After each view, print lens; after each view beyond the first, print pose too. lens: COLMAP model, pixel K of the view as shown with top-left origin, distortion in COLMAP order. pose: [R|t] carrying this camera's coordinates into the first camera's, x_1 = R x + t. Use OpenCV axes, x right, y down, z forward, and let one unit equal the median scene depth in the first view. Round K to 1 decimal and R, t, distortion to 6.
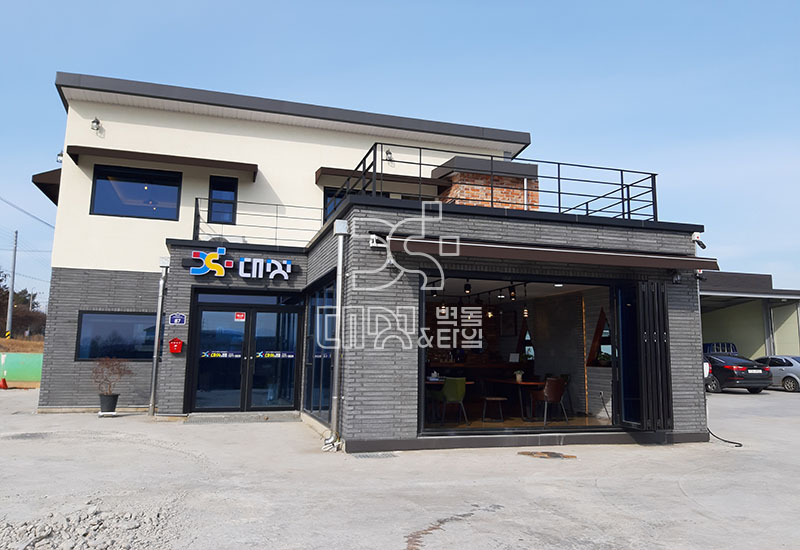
lens RADIAL K [[624.3, 0, 411.8], [0, 624.3, 269.3], [0, 0, 1]] dist [0.062863, -0.123154]
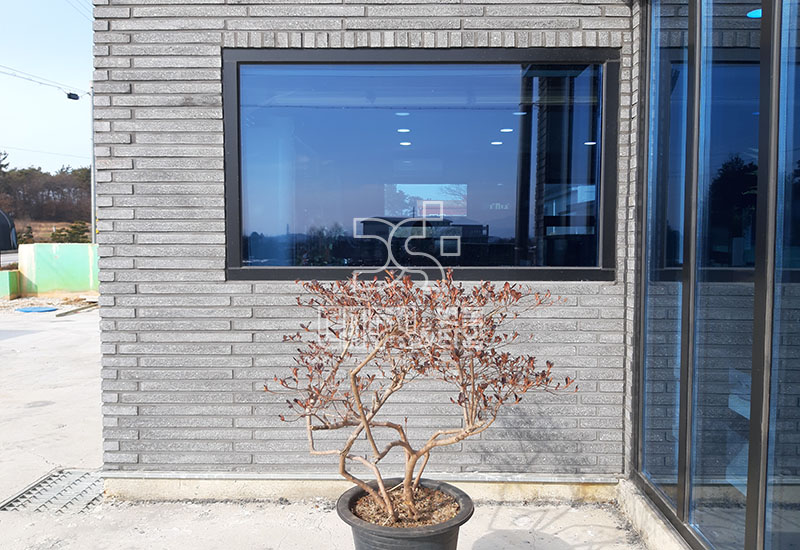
lens RADIAL K [[656.4, 0, 431.6], [0, 656.4, 279.7], [0, 0, 1]] dist [-0.005146, -0.004457]
pose [[0.954093, 0.003901, -0.299486, -0.424818], [0.053786, 0.981428, 0.184135, 0.114698], [0.294642, -0.191790, 0.936164, 0.861042]]
